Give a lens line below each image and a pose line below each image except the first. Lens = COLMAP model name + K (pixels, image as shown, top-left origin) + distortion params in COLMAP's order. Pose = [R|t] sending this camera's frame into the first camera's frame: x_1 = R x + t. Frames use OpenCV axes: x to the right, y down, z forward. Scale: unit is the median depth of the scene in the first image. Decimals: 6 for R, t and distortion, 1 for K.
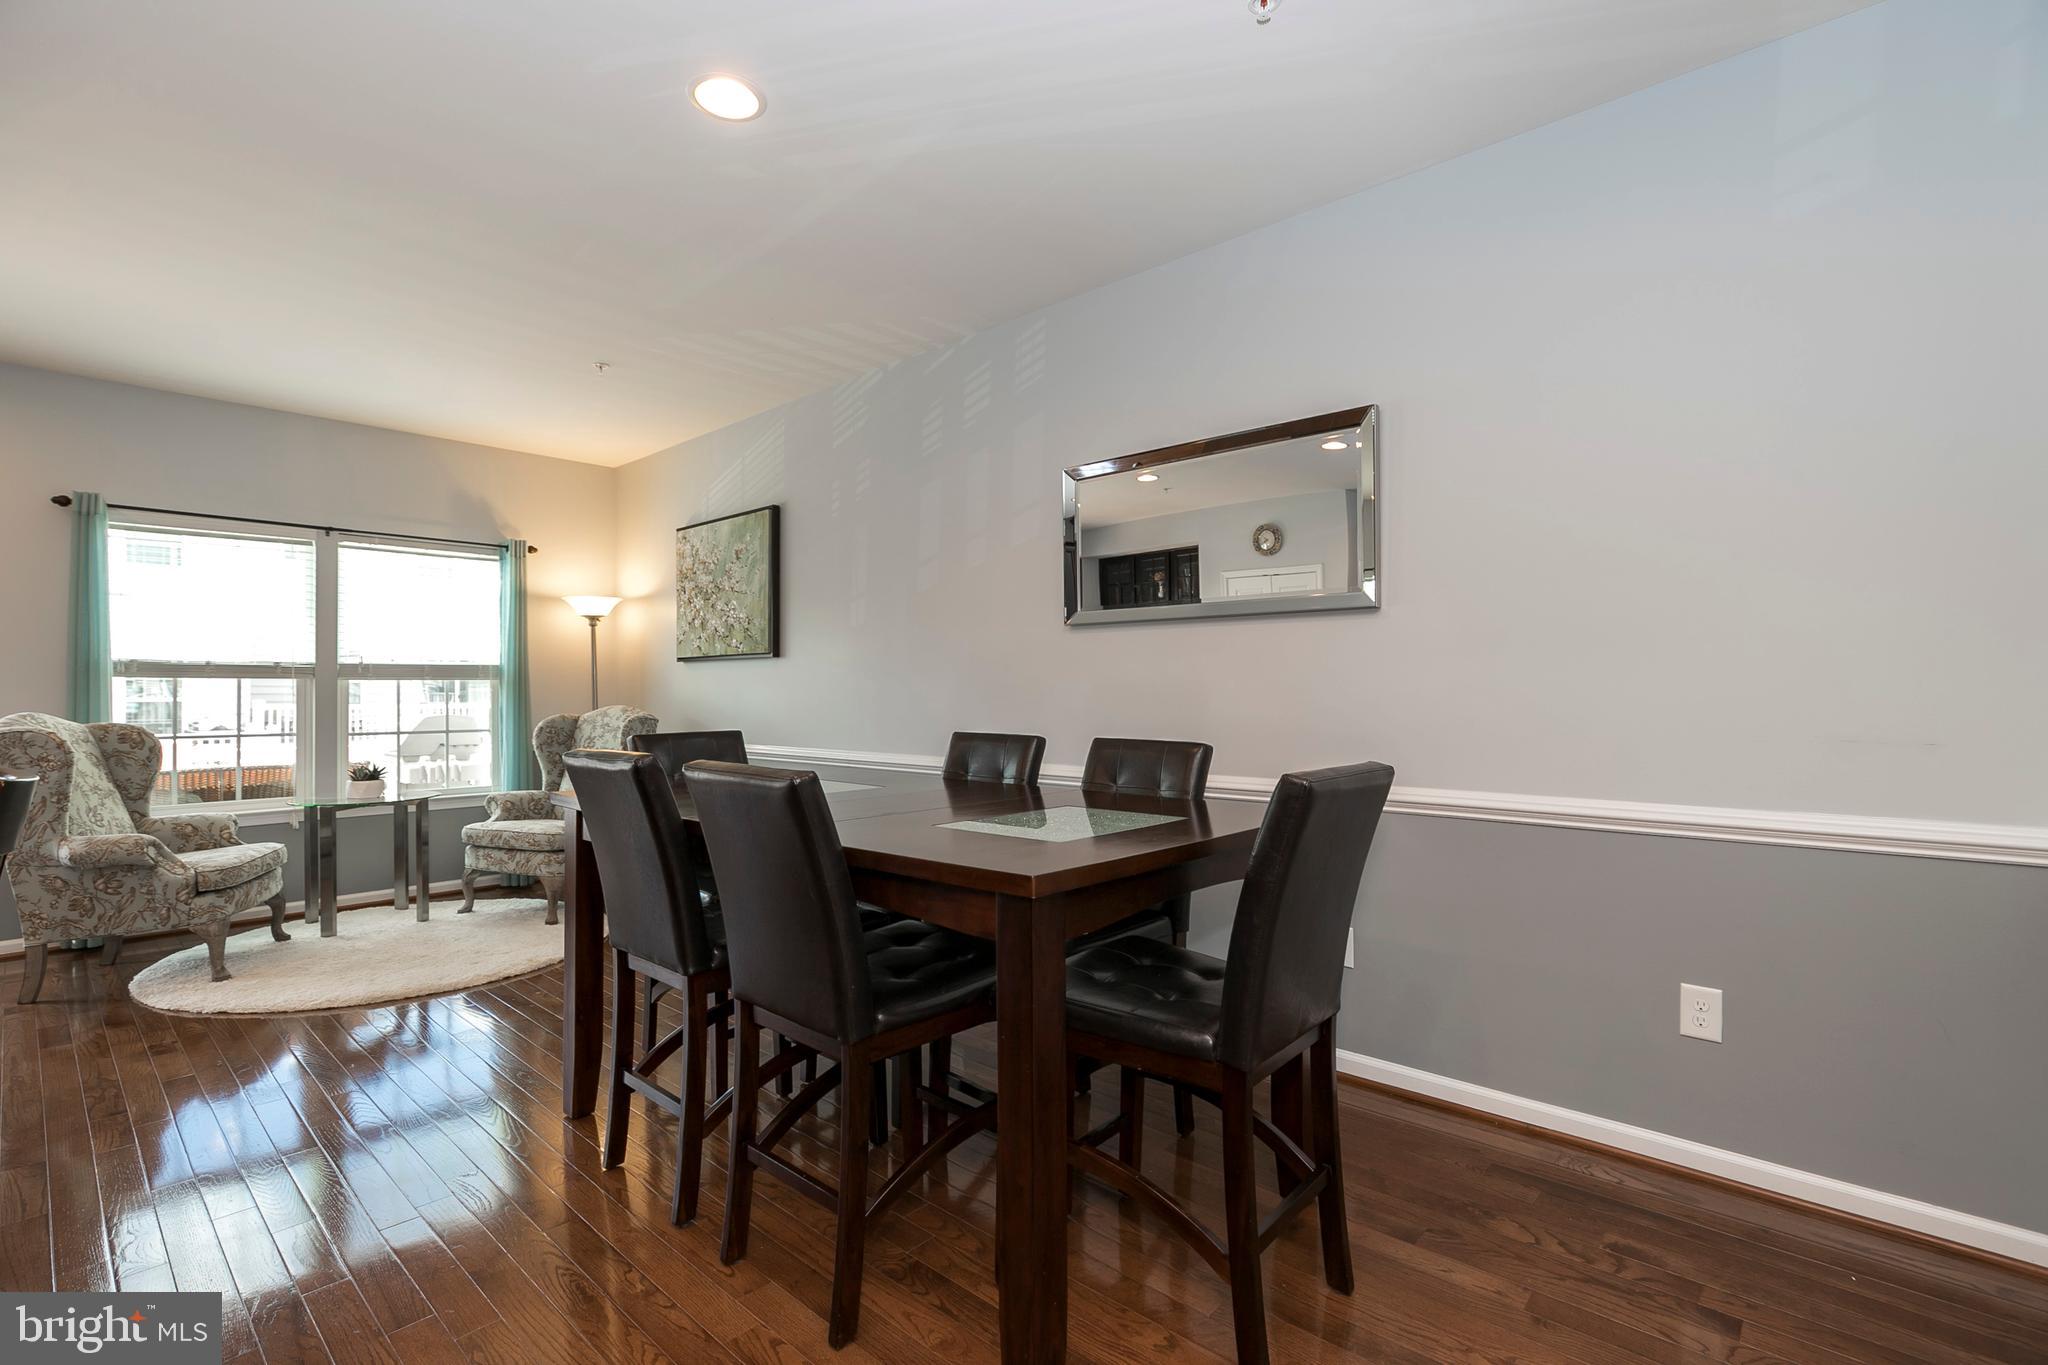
lens RADIAL K [[933.9, 0, 1021.1], [0, 933.9, 688.3], [0, 0, 1]] dist [-0.012333, 0.004387]
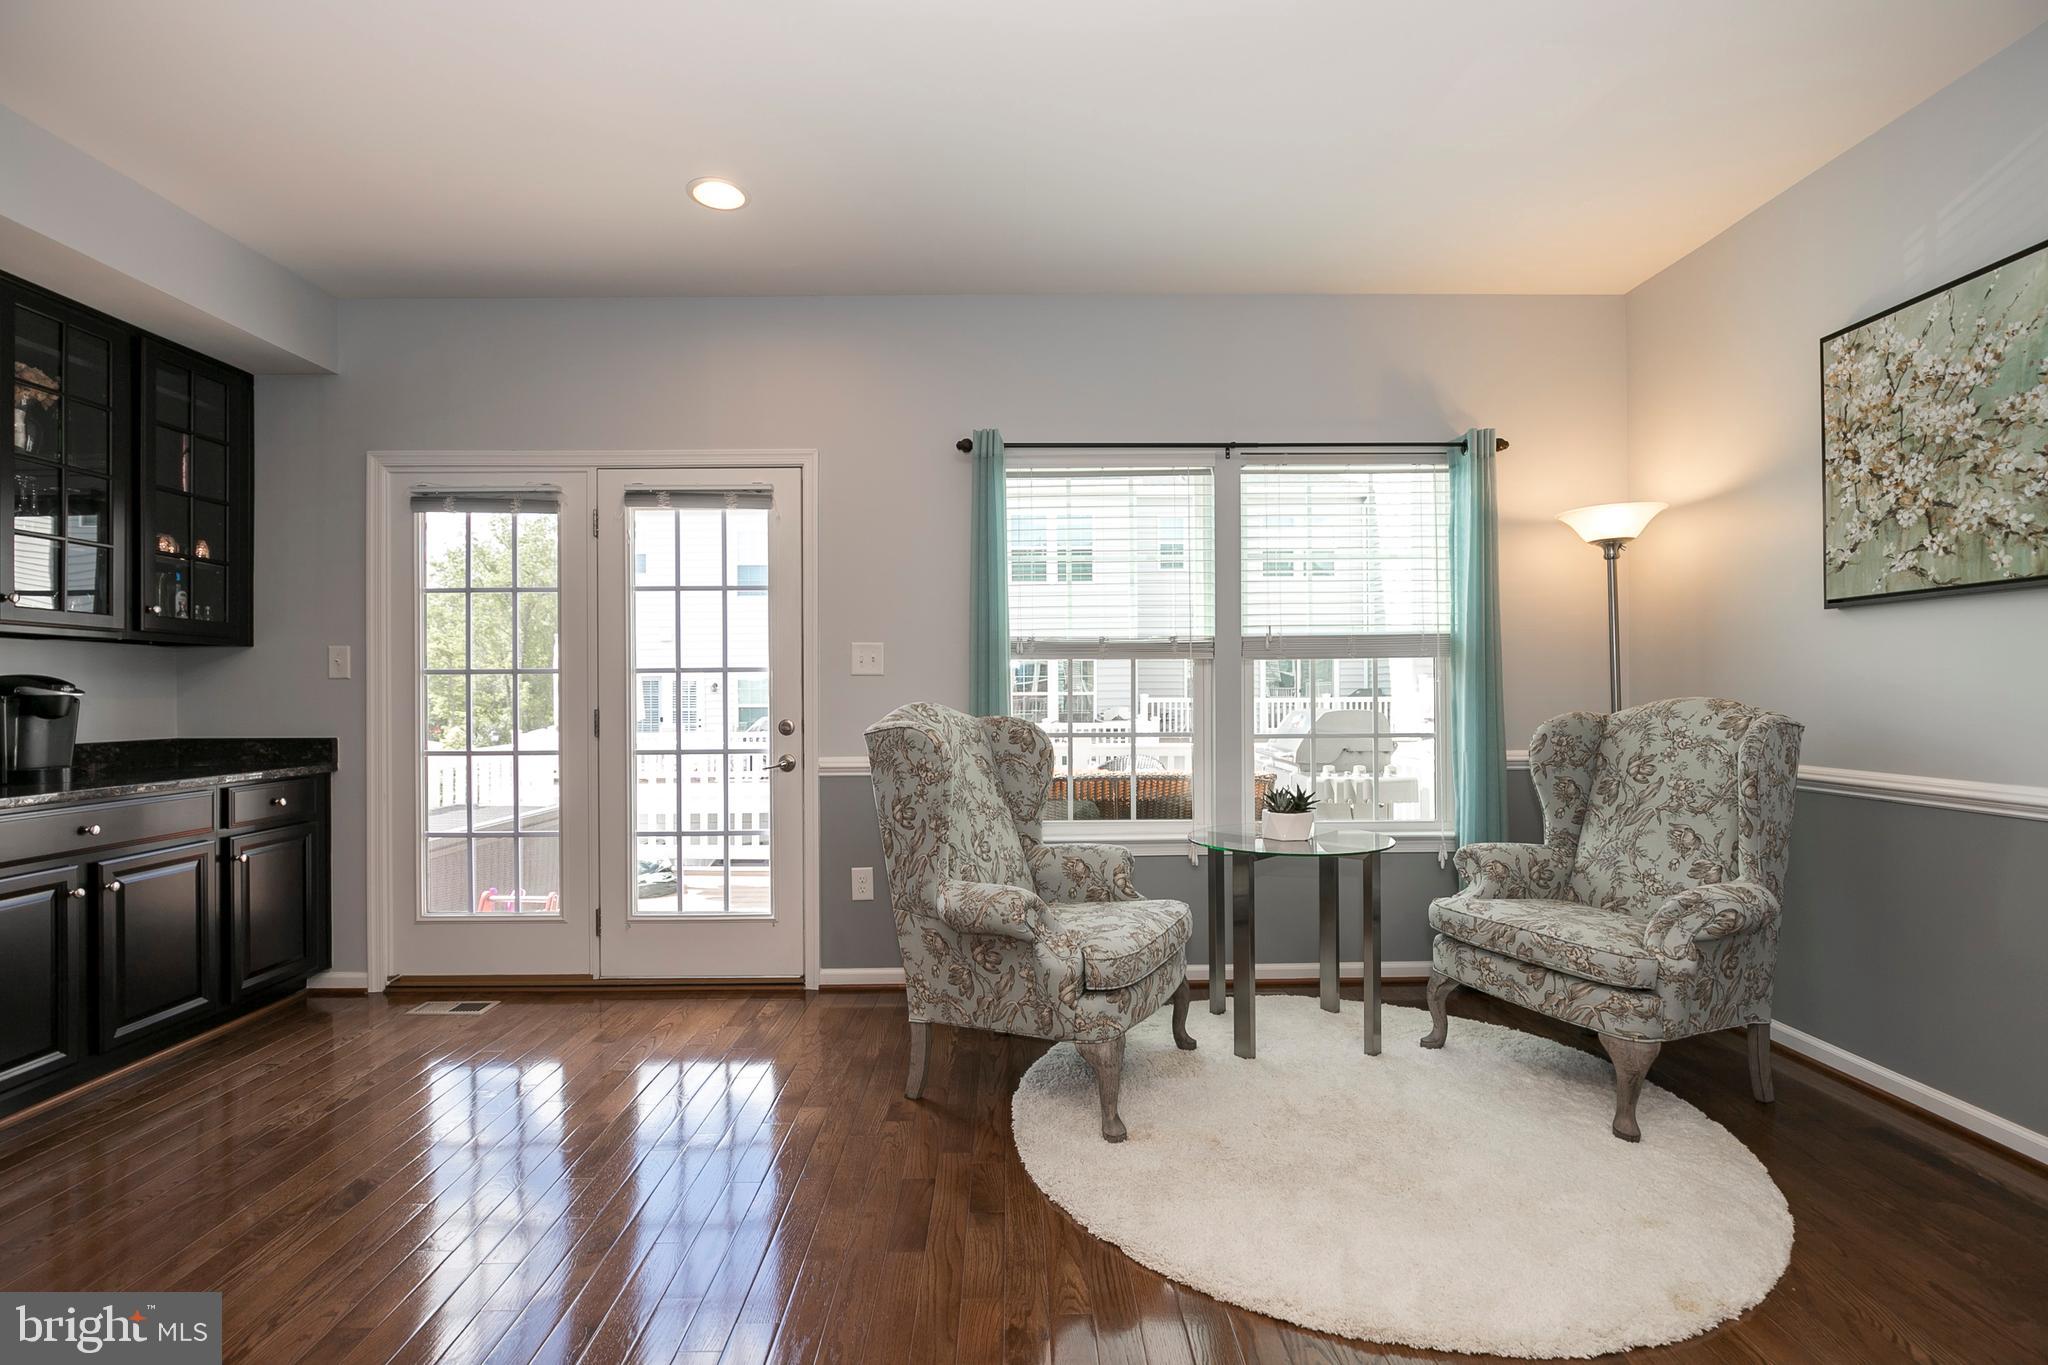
lens RADIAL K [[907.4, 0, 1024.6], [0, 907.4, 691.3], [0, 0, 1]] dist [-0.005868, -0.000215]
pose [[0.683838, -0.002657, -0.729629, -0.368389], [0.007792, 0.999963, 0.003661, 0.012192], [0.729592, -0.008188, 0.683833, 0.434520]]
